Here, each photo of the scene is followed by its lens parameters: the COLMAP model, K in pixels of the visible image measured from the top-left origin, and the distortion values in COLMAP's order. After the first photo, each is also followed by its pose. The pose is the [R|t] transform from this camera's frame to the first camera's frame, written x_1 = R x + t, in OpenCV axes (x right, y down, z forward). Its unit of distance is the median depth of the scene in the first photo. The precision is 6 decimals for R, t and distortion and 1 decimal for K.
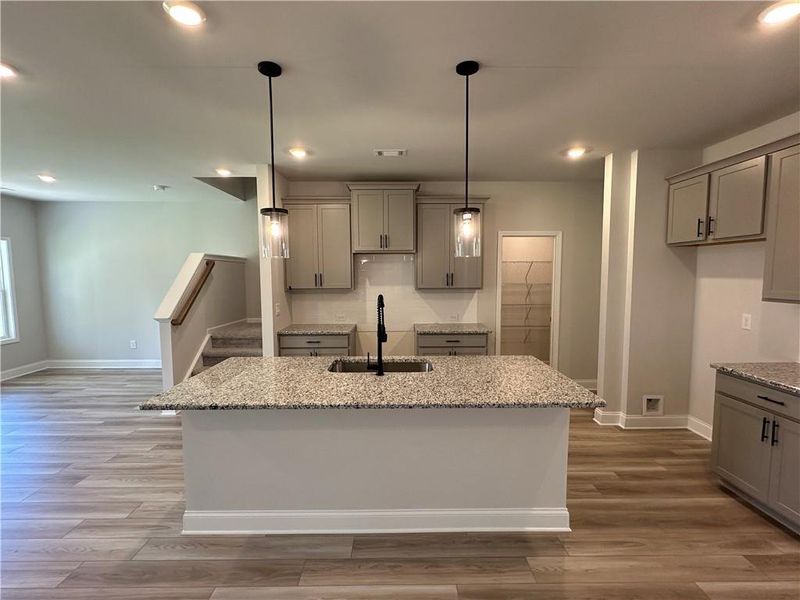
lens RADIAL K [[375.6, 0, 398.6], [0, 375.6, 302.7], [0, 0, 1]] dist [0.000789, -0.000933]
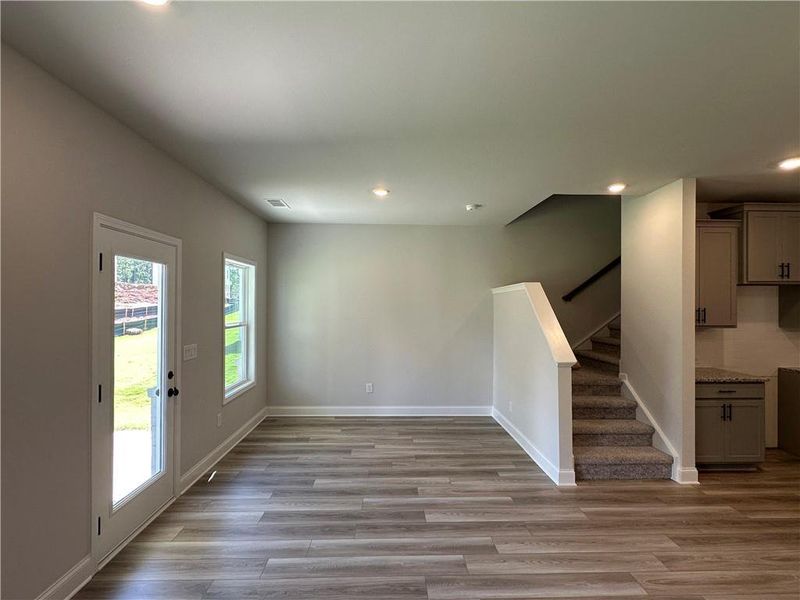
lens RADIAL K [[375.6, 0, 399.6], [0, 375.6, 303.4], [0, 0, 1]] dist [0.000789, -0.000933]
pose [[0.999663, 0.007865, 0.024752, -1.137792], [-0.005735, 0.996366, -0.084980, -0.015173], [-0.025330, 0.084809, 0.996075, 0.222648]]
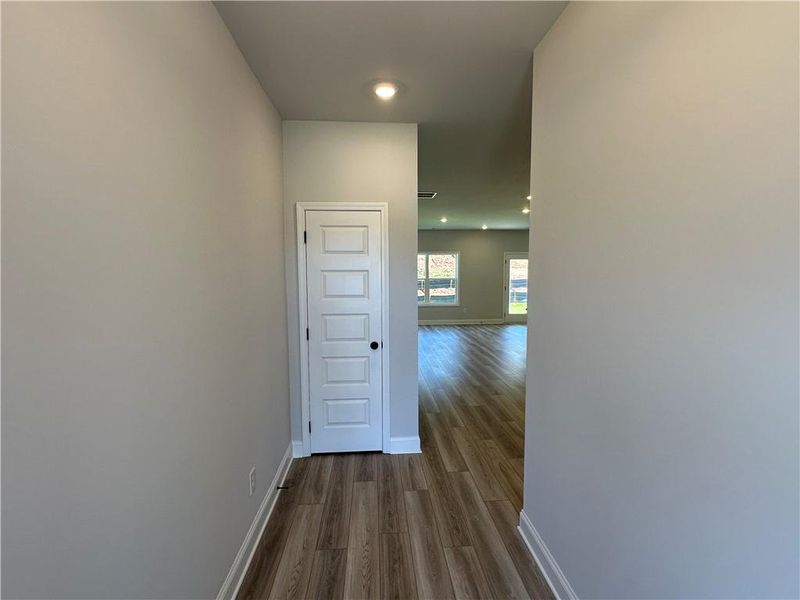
lens RADIAL K [[375.6, 0, 399.4], [0, 375.6, 307.0], [0, 0, 1]] dist [0.000789, -0.000933]
pose [[0.061689, 0.098456, -0.993228, 1.373551], [-0.076051, 0.992694, 0.093679, 0.013403], [0.995194, 0.069757, 0.068726, -0.195187]]
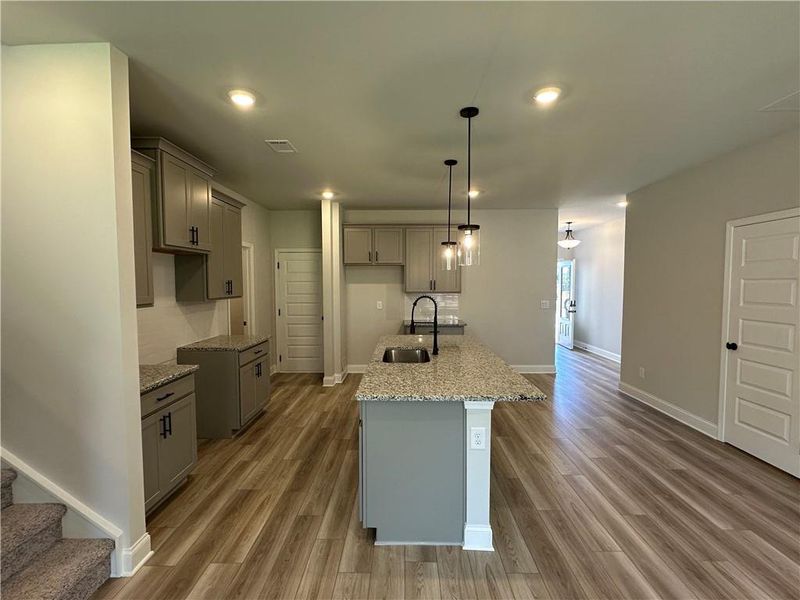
lens RADIAL K [[375.6, 0, 397.9], [0, 375.6, 302.7], [0, 0, 1]] dist [0.000789, -0.000933]
pose [[0.024749, -0.051392, 0.998372, -0.936841], [0.081822, 0.995431, 0.049213, -0.046377], [-0.996340, 0.080471, 0.028841, 0.726385]]
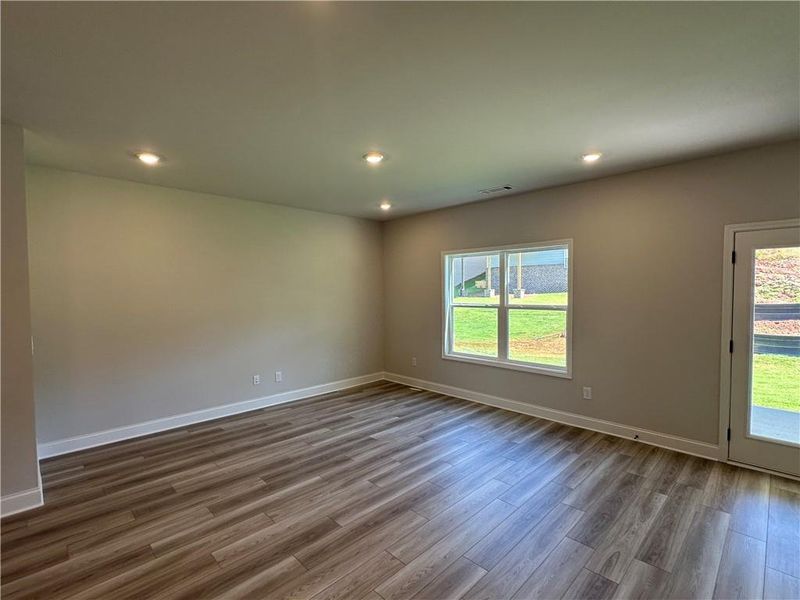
lens RADIAL K [[375.6, 0, 400.7], [0, 375.6, 302.5], [0, 0, 1]] dist [0.000789, -0.000933]
pose [[-0.717072, 0.030933, -0.696313, -0.406445], [-0.045854, 0.994757, 0.091412, -0.069866], [0.695489, 0.097478, -0.711894, 0.937020]]
